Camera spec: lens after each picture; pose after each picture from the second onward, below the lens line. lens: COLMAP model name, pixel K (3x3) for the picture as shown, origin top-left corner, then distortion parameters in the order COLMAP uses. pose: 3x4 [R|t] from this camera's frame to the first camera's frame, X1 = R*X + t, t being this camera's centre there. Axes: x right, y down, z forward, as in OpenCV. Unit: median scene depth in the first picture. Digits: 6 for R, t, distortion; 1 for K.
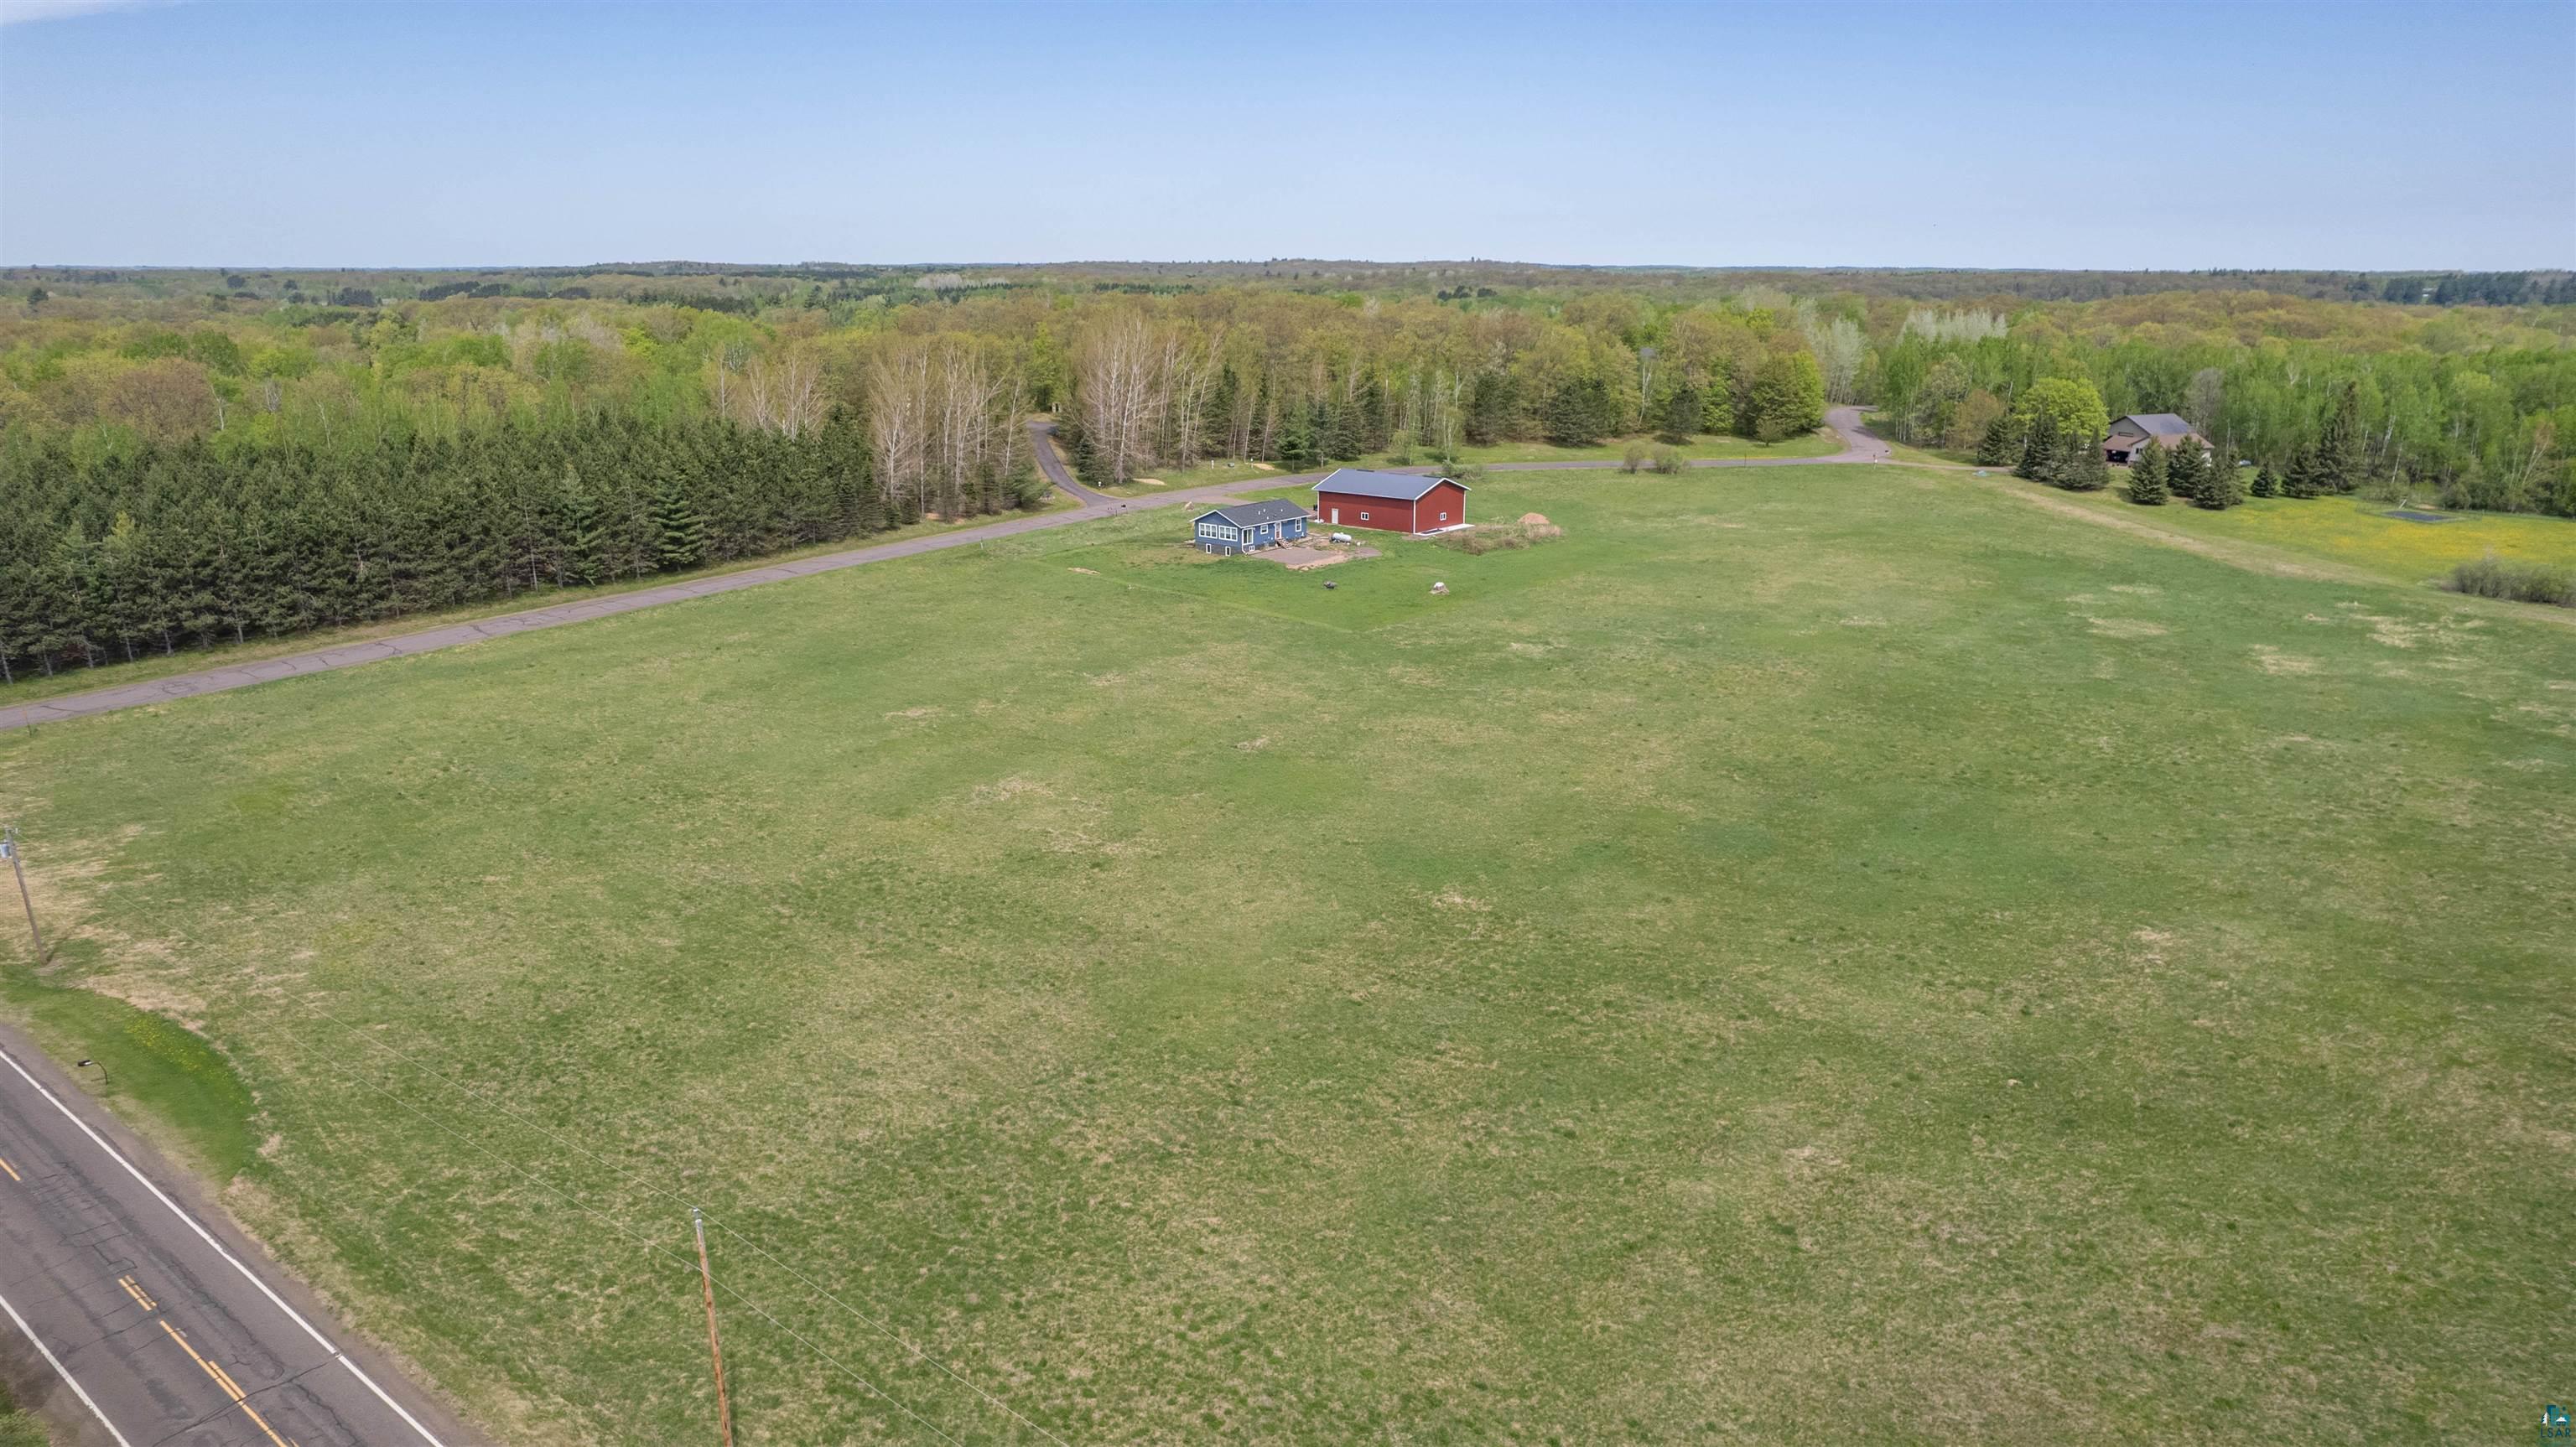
lens RADIAL K [[1653.5, 0, 1288.0], [0, 1653.5, 723.5], [0, 0, 1]] dist [-0.075526, 0.071958]
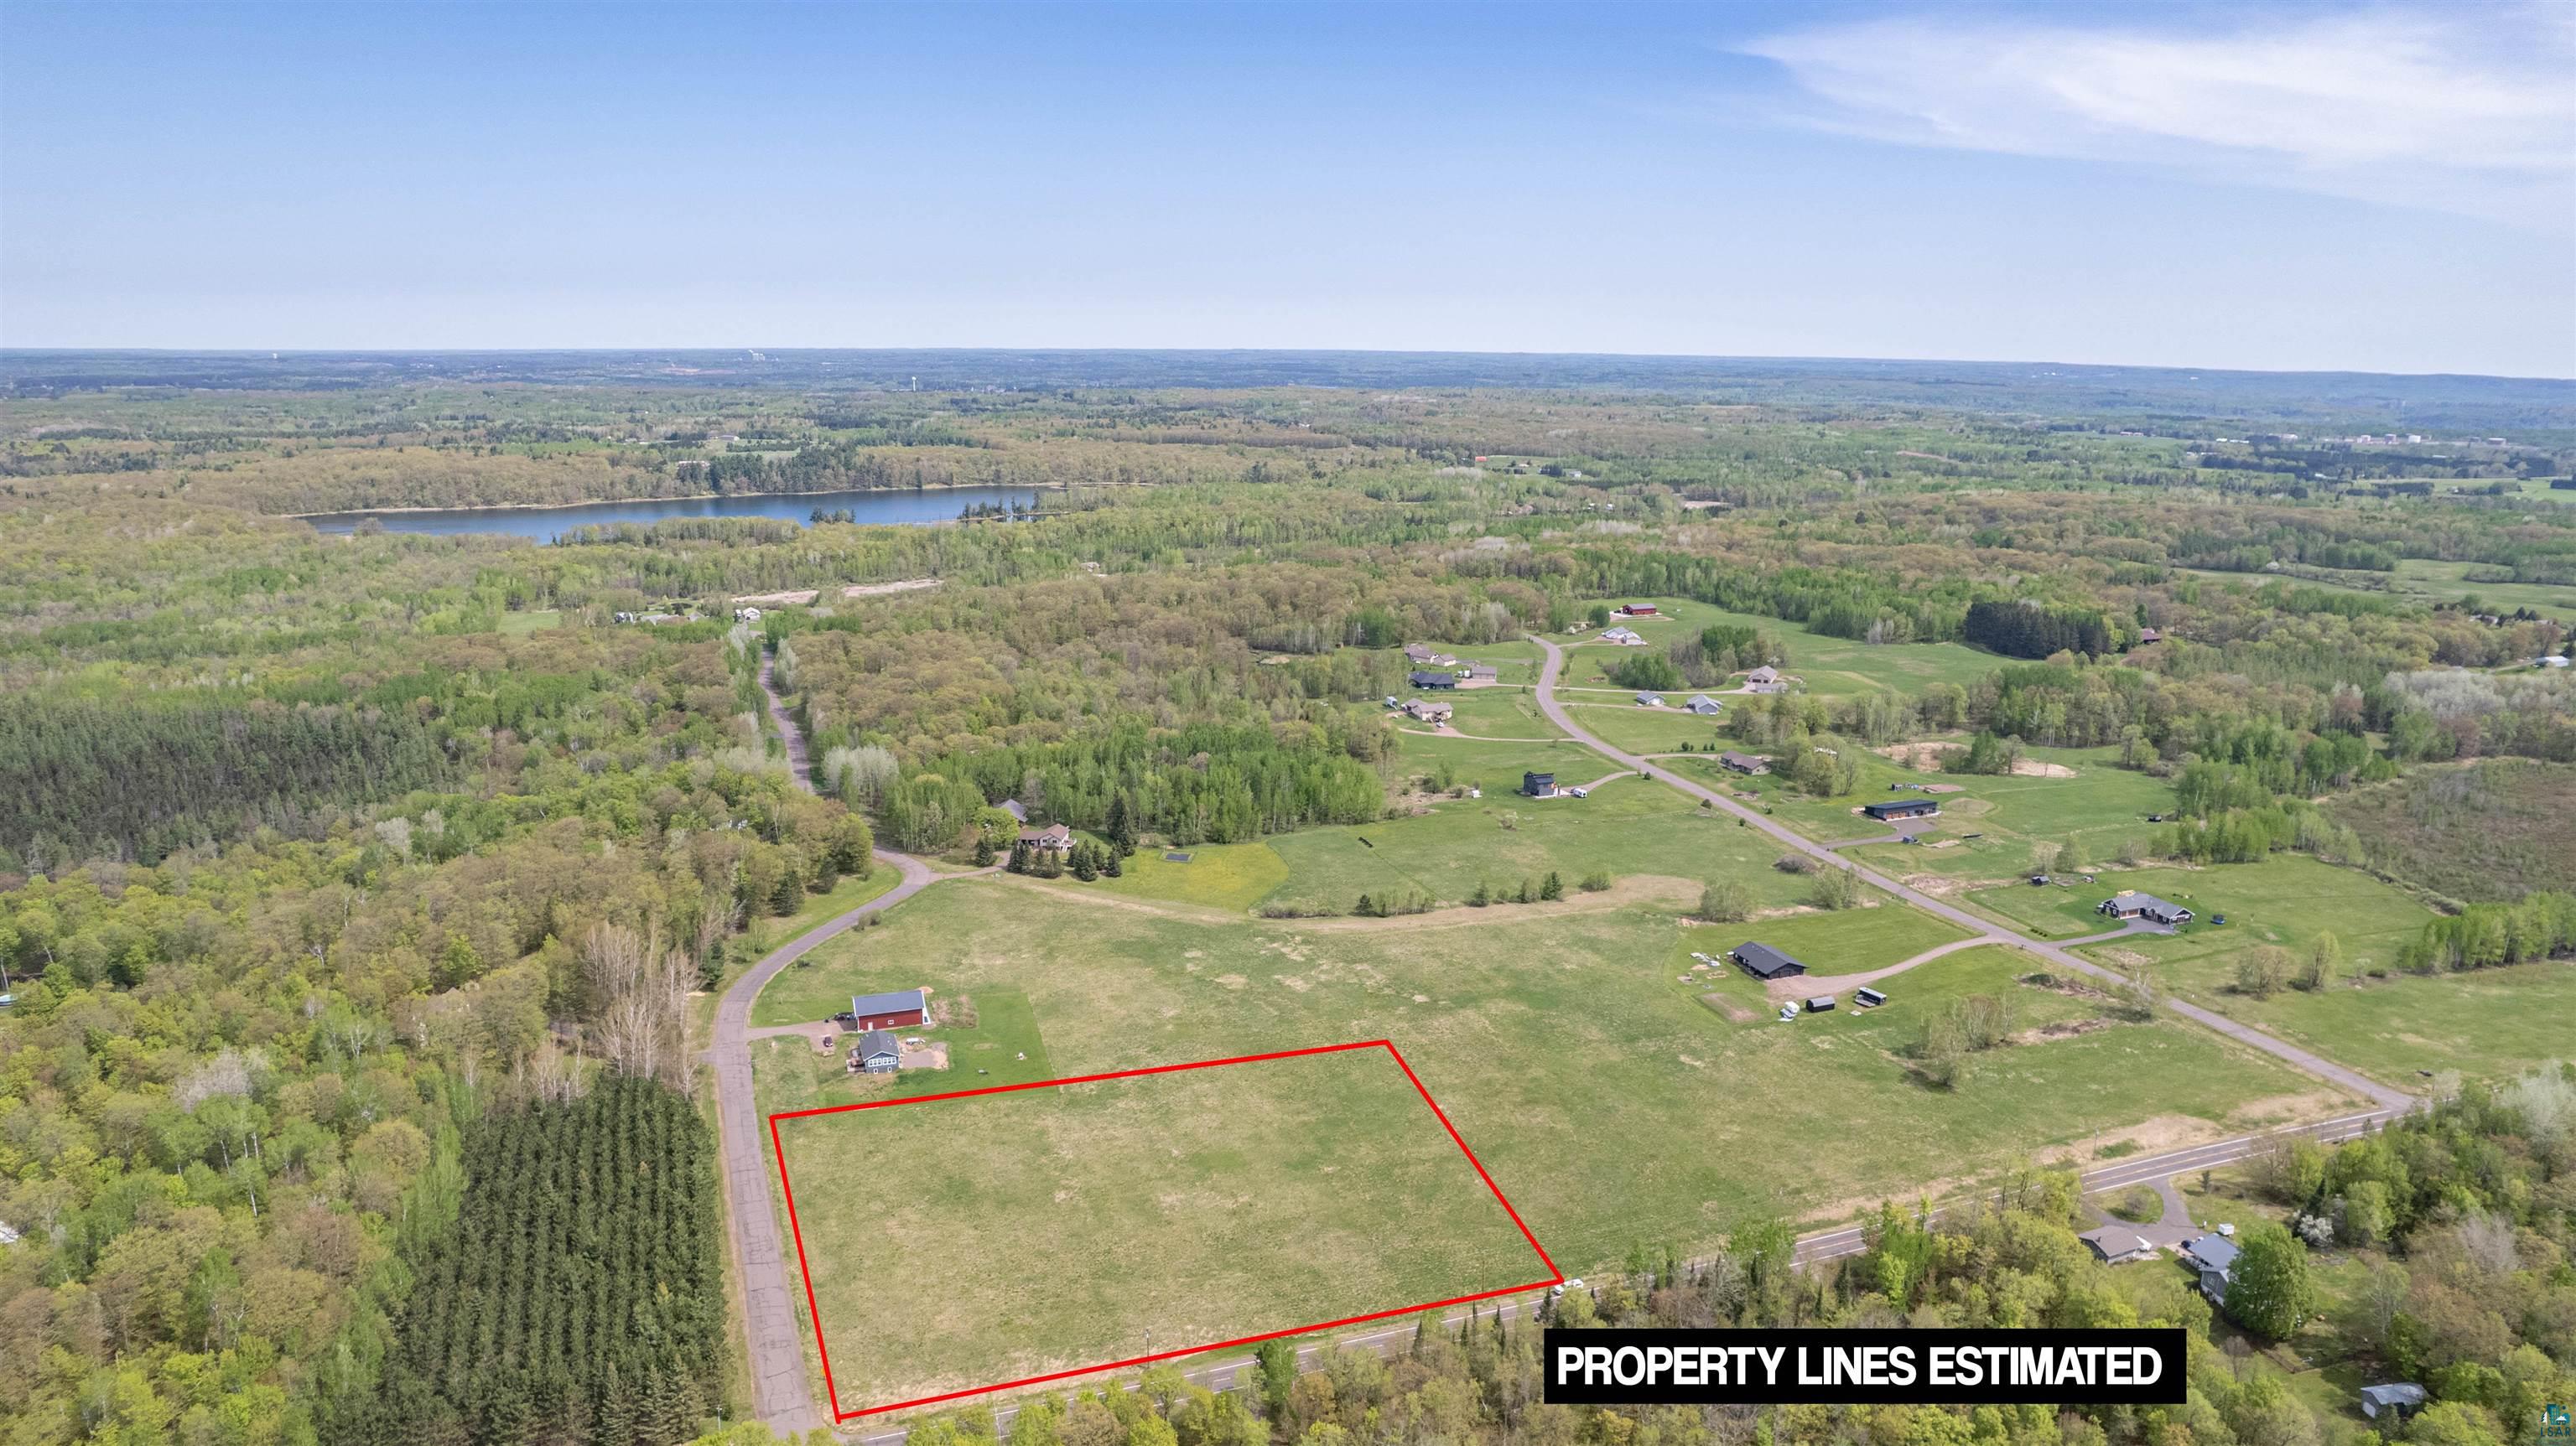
lens RADIAL K [[1683.9, 0, 1294.5], [0, 1683.9, 717.9], [0, 0, 1]] dist [-0.068154, 0.064160]
pose [[0.518957, -0.183332, 0.834909, -1.398452], [0.219860, 0.972497, 0.076885, -0.571130], [-0.826042, 0.143663, 0.544992, -0.530452]]
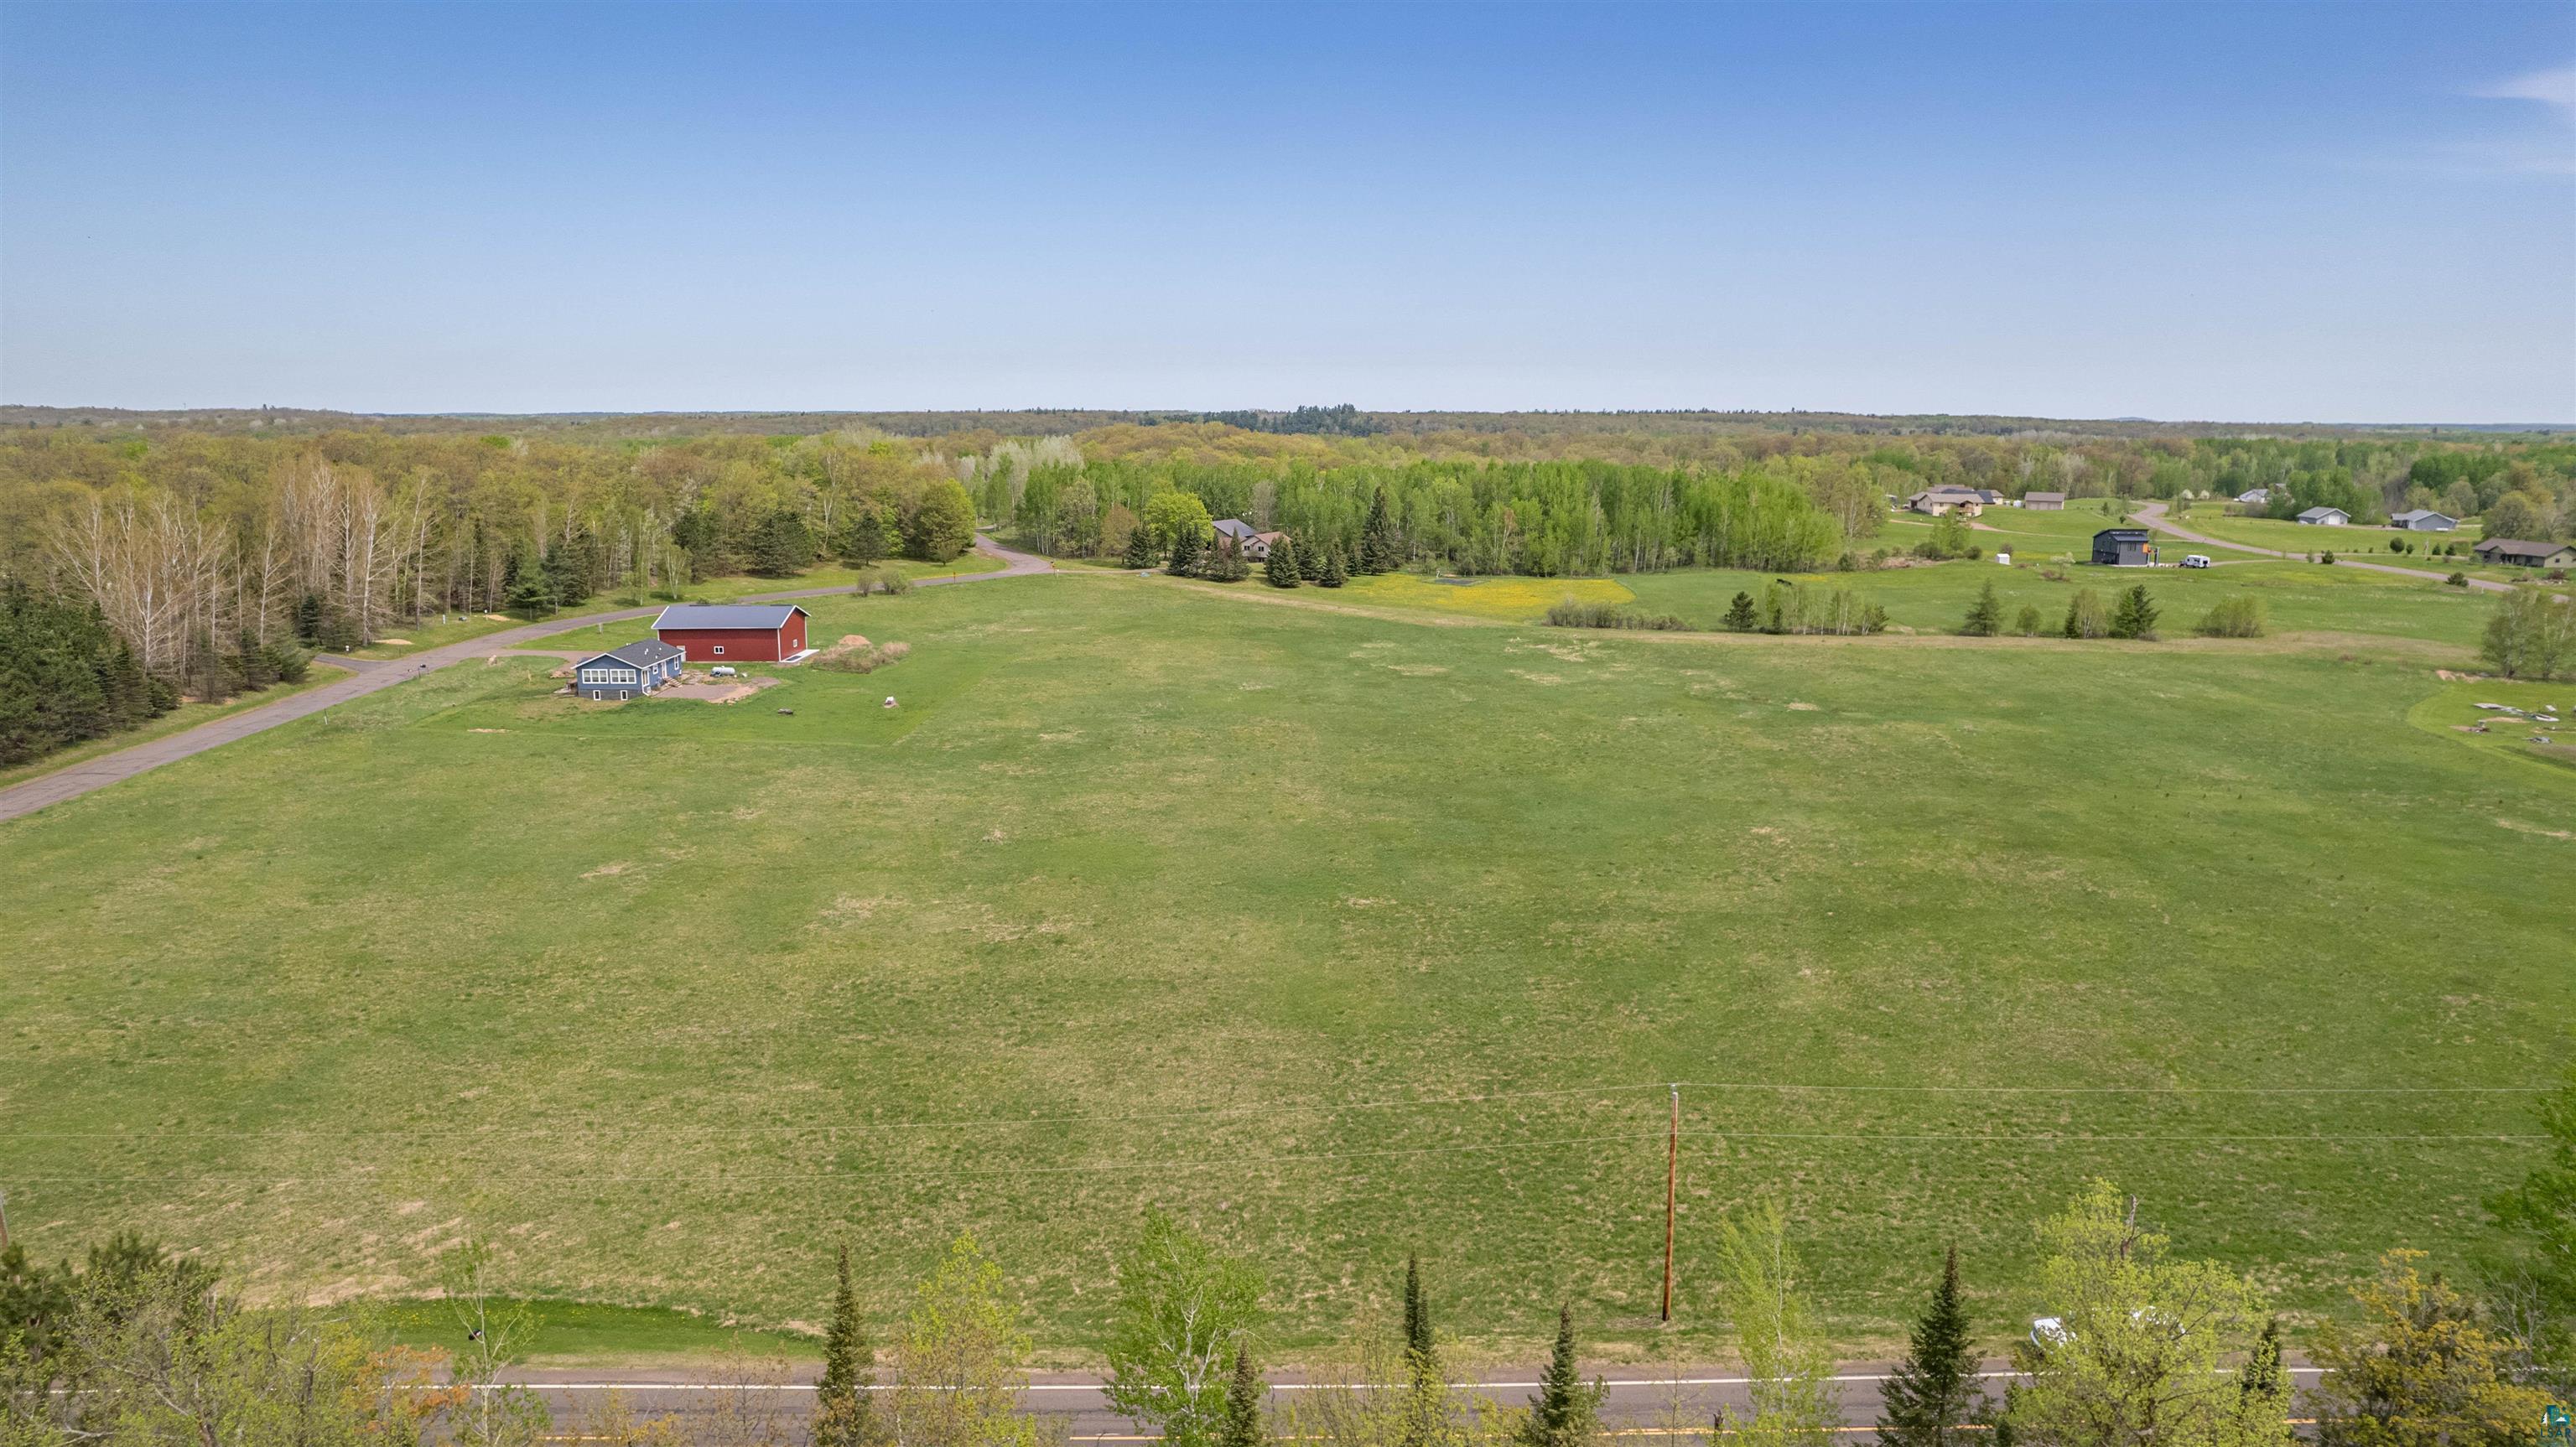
lens RADIAL K [[1653.5, 0, 1288.0], [0, 1653.5, 723.5], [0, 0, 1]] dist [-0.075526, 0.071958]
pose [[0.775147, -0.115618, 0.621112, -0.340049], [0.167470, 0.985546, -0.025546, -0.000392], [-0.609181, 0.123820, 0.783306, 0.033780]]
